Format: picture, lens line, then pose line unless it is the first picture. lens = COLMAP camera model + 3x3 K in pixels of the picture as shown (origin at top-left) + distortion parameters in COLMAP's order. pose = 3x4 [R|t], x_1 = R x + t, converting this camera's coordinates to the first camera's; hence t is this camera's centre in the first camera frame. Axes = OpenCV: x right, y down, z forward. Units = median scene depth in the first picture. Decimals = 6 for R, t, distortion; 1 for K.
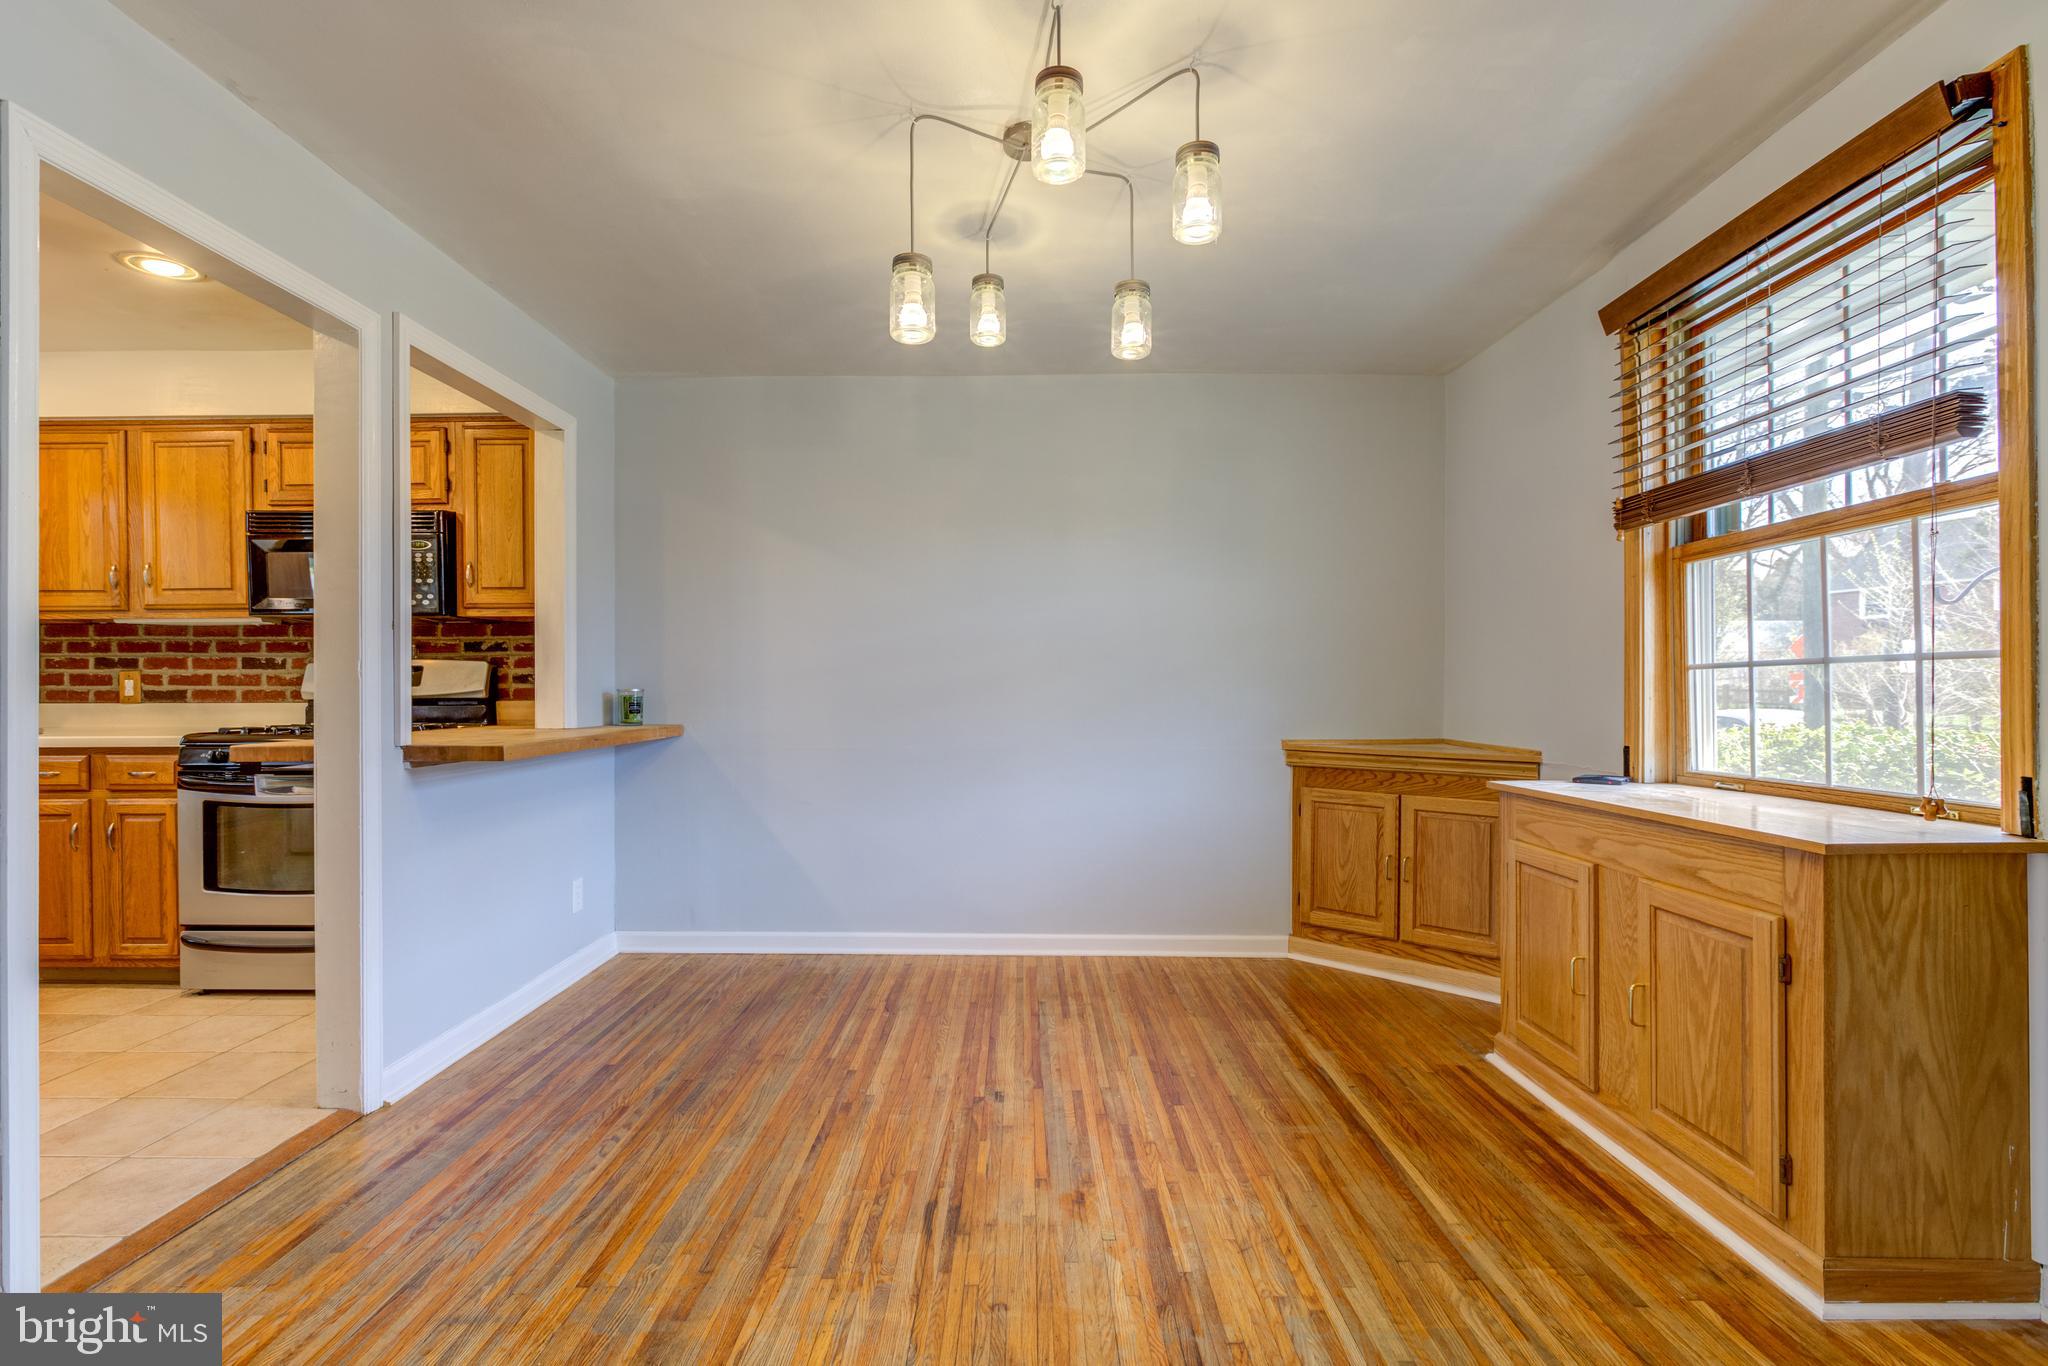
lens RADIAL K [[936.9, 0, 1013.3], [0, 936.9, 688.6], [0, 0, 1]] dist [-0.014494, 0.005709]
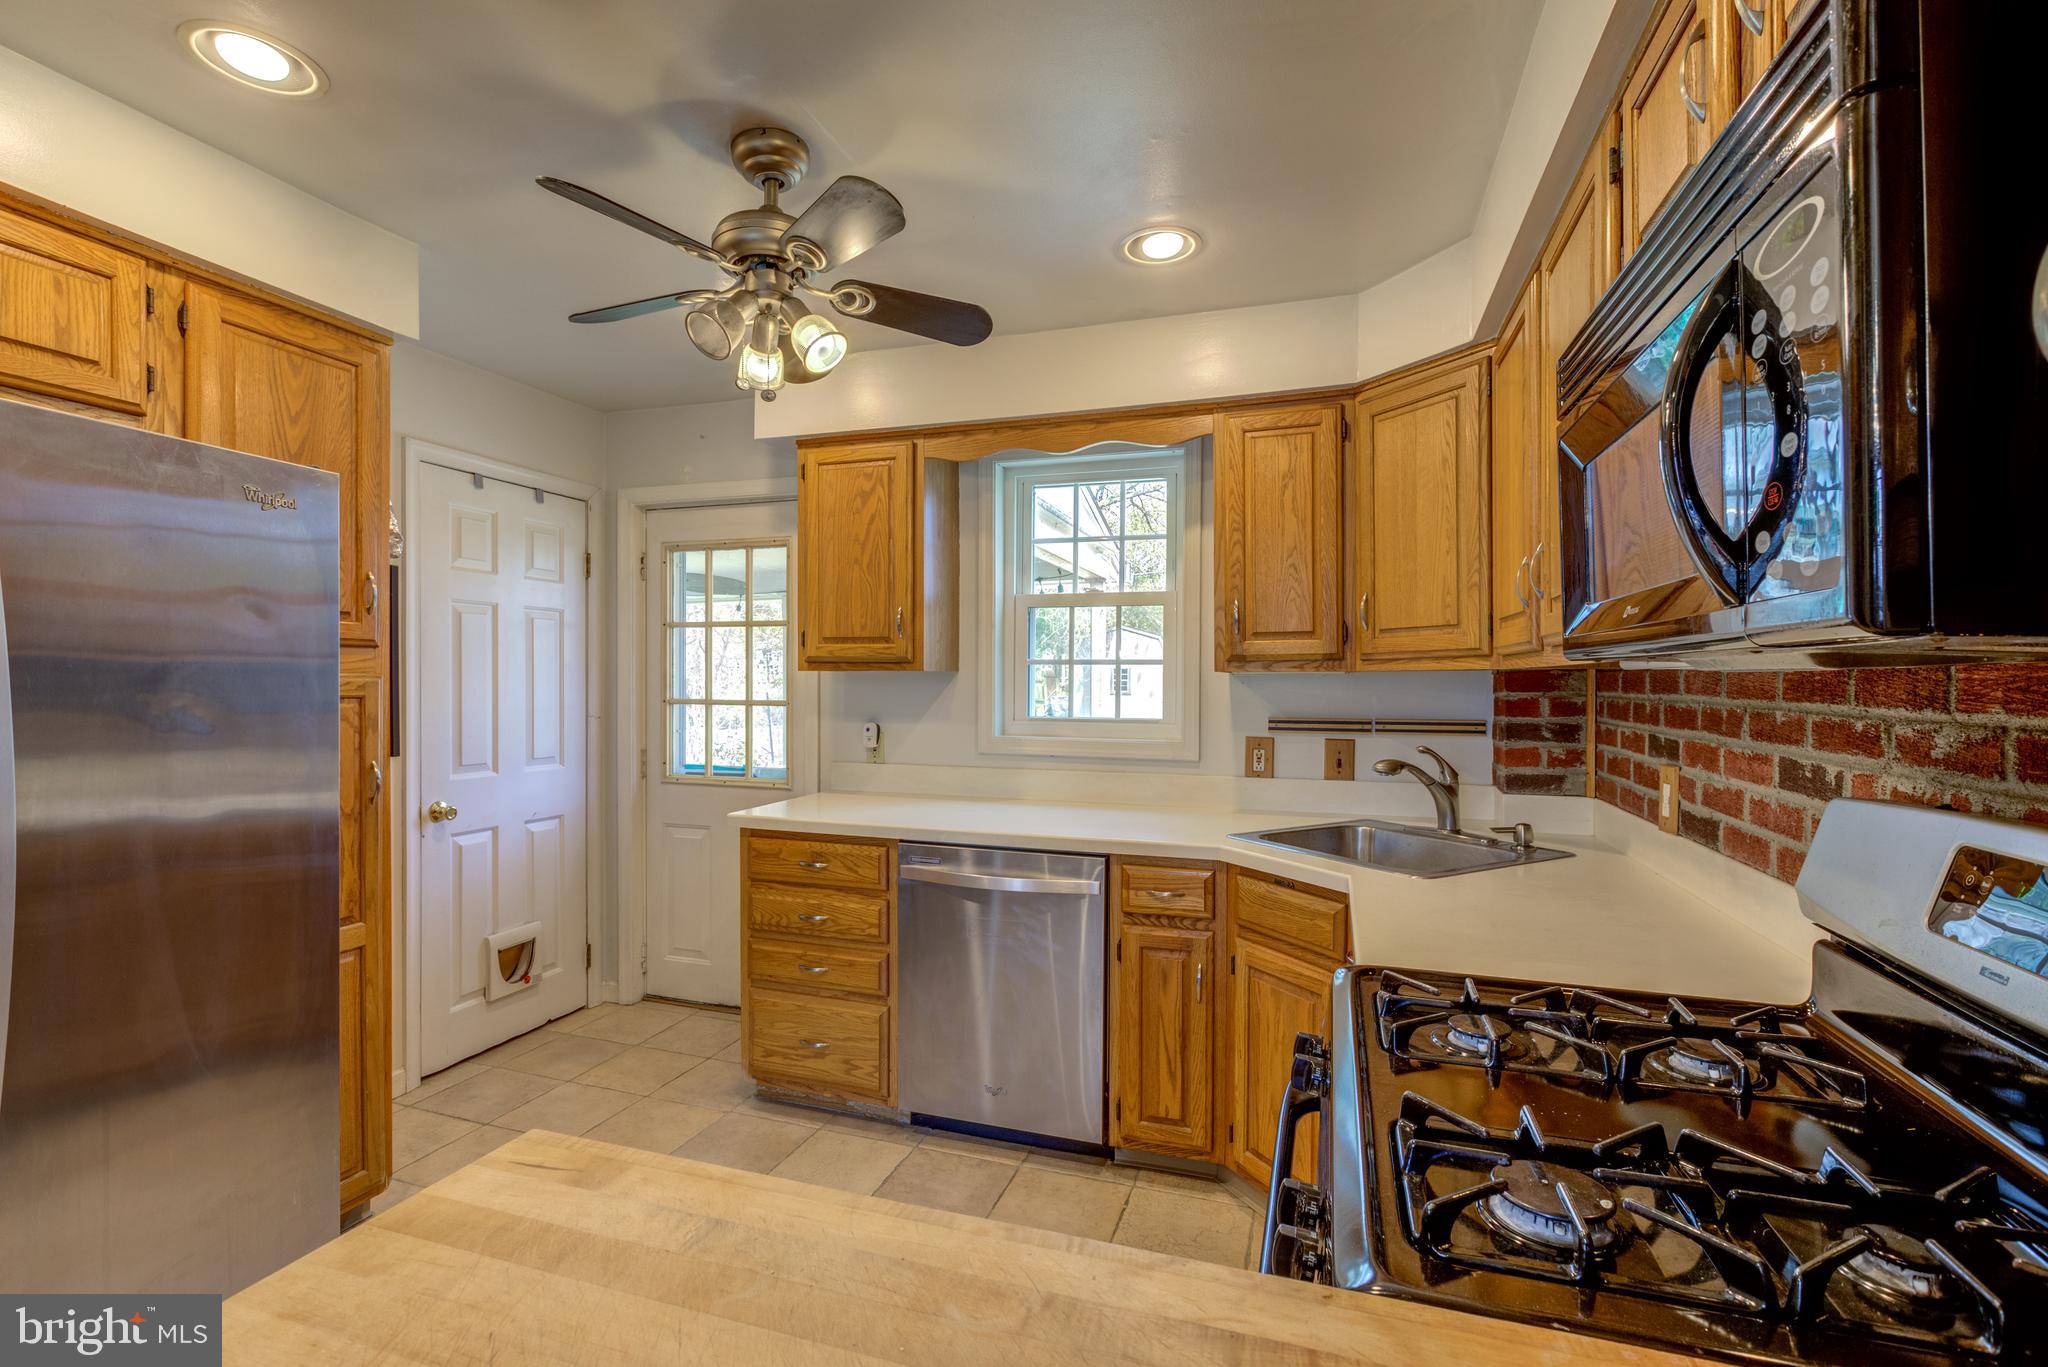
lens RADIAL K [[936.9, 0, 1013.3], [0, 936.9, 689.1], [0, 0, 1]] dist [-0.014494, 0.005709]
pose [[-0.309460, 0.014293, -0.950805, -0.416464], [-0.003670, 0.999862, 0.016225, -0.071415], [0.950905, 0.008511, -0.309365, 0.897528]]
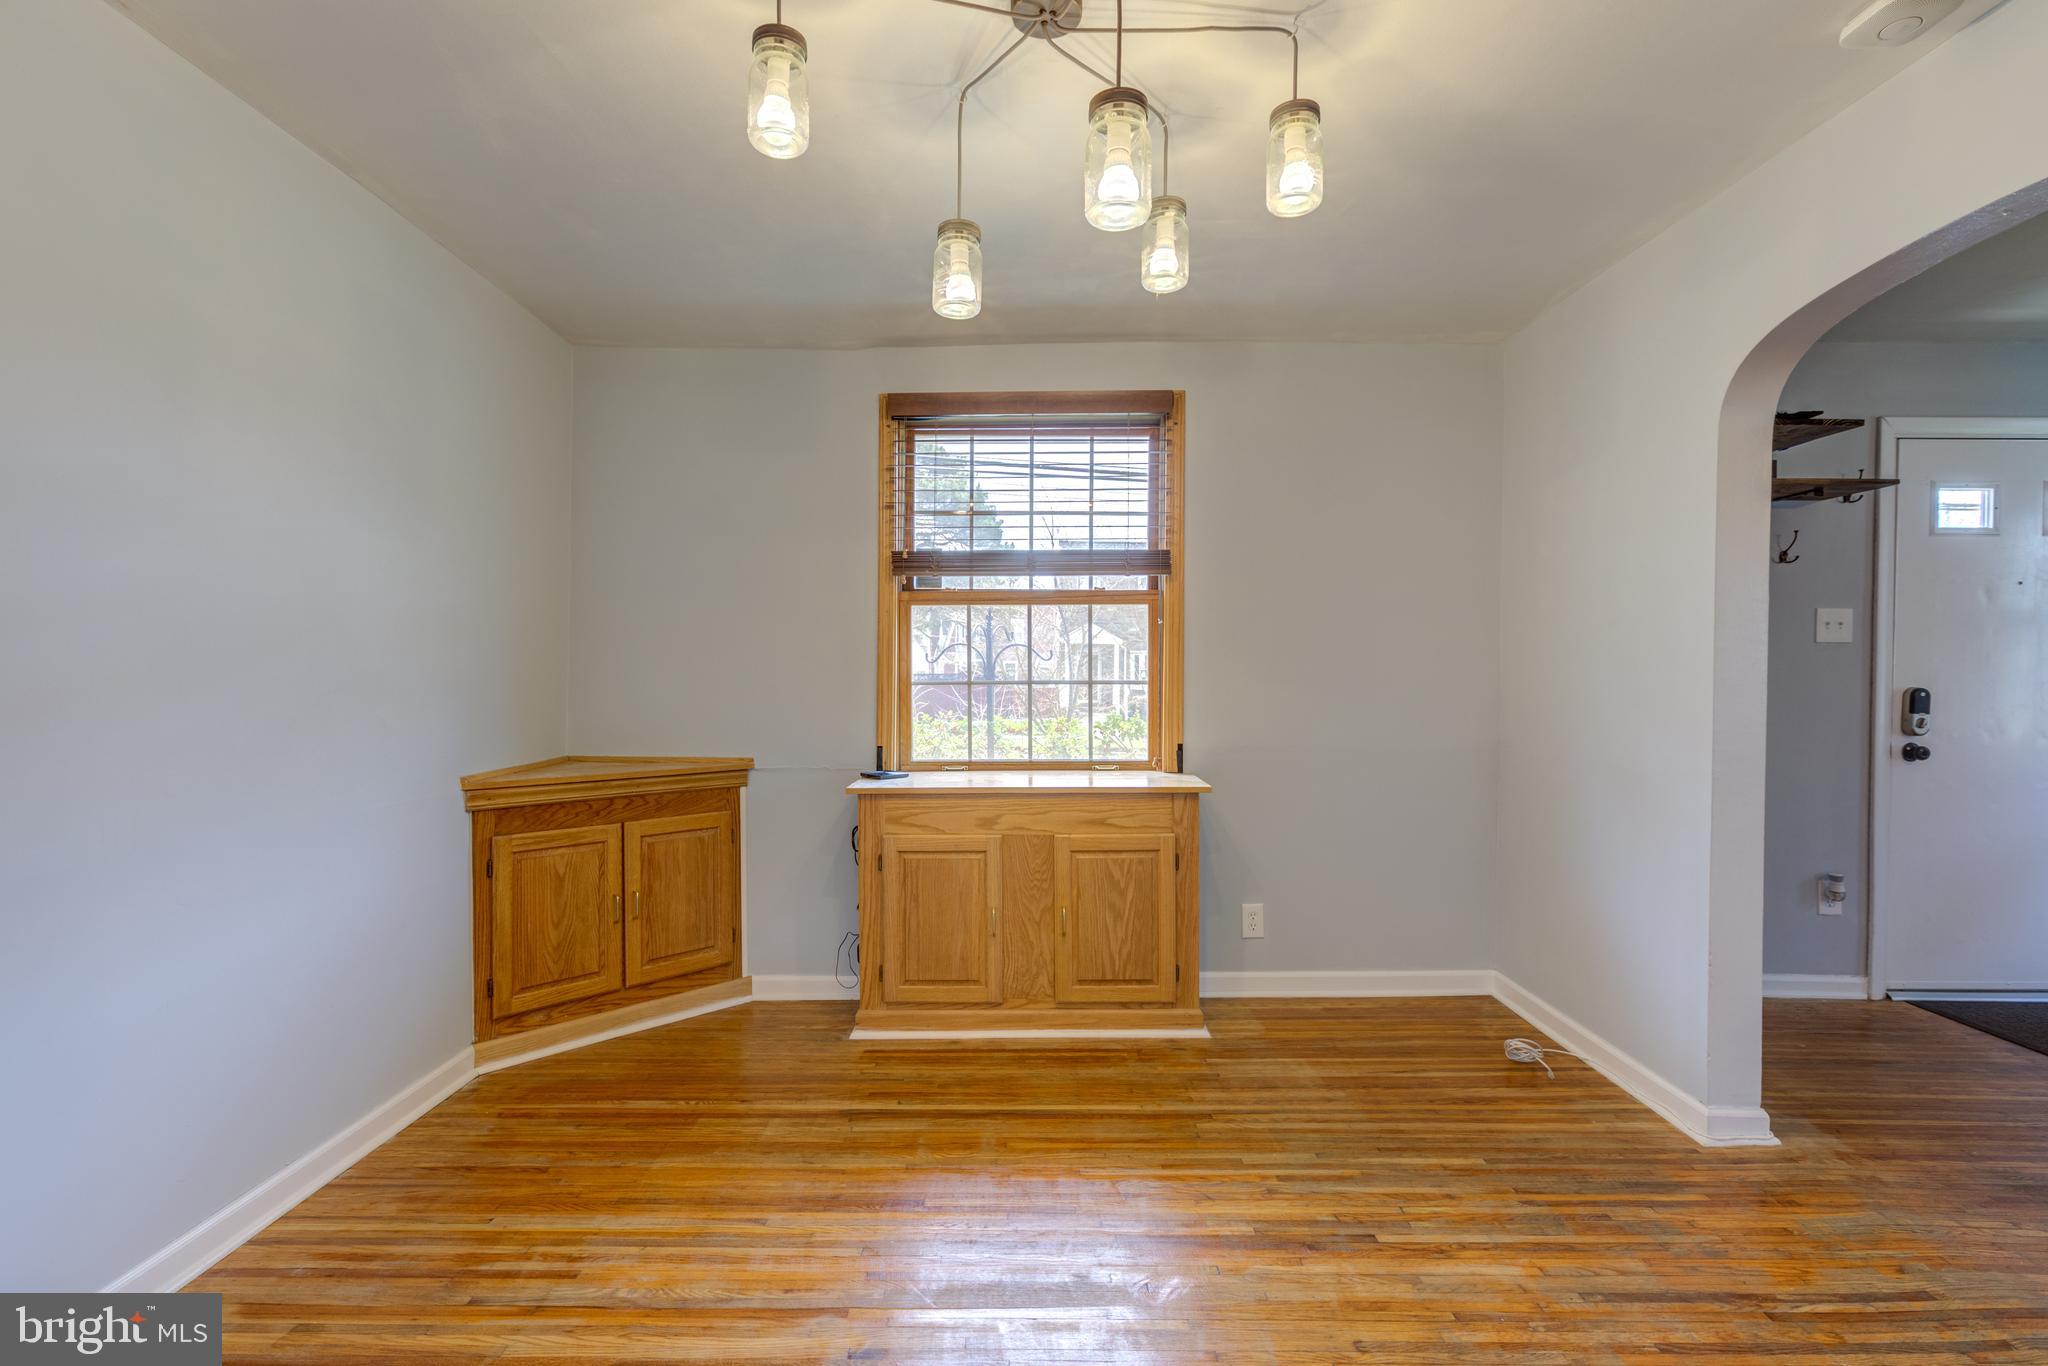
lens RADIAL K [[936.9, 0, 1013.3], [0, 936.9, 688.6], [0, 0, 1]] dist [-0.014494, 0.005709]
pose [[0.003073, -0.013218, 0.999908, -0.455731], [-0.002635, 0.999909, 0.013226, -0.025240], [-0.999992, -0.002675, 0.003038, 0.620705]]
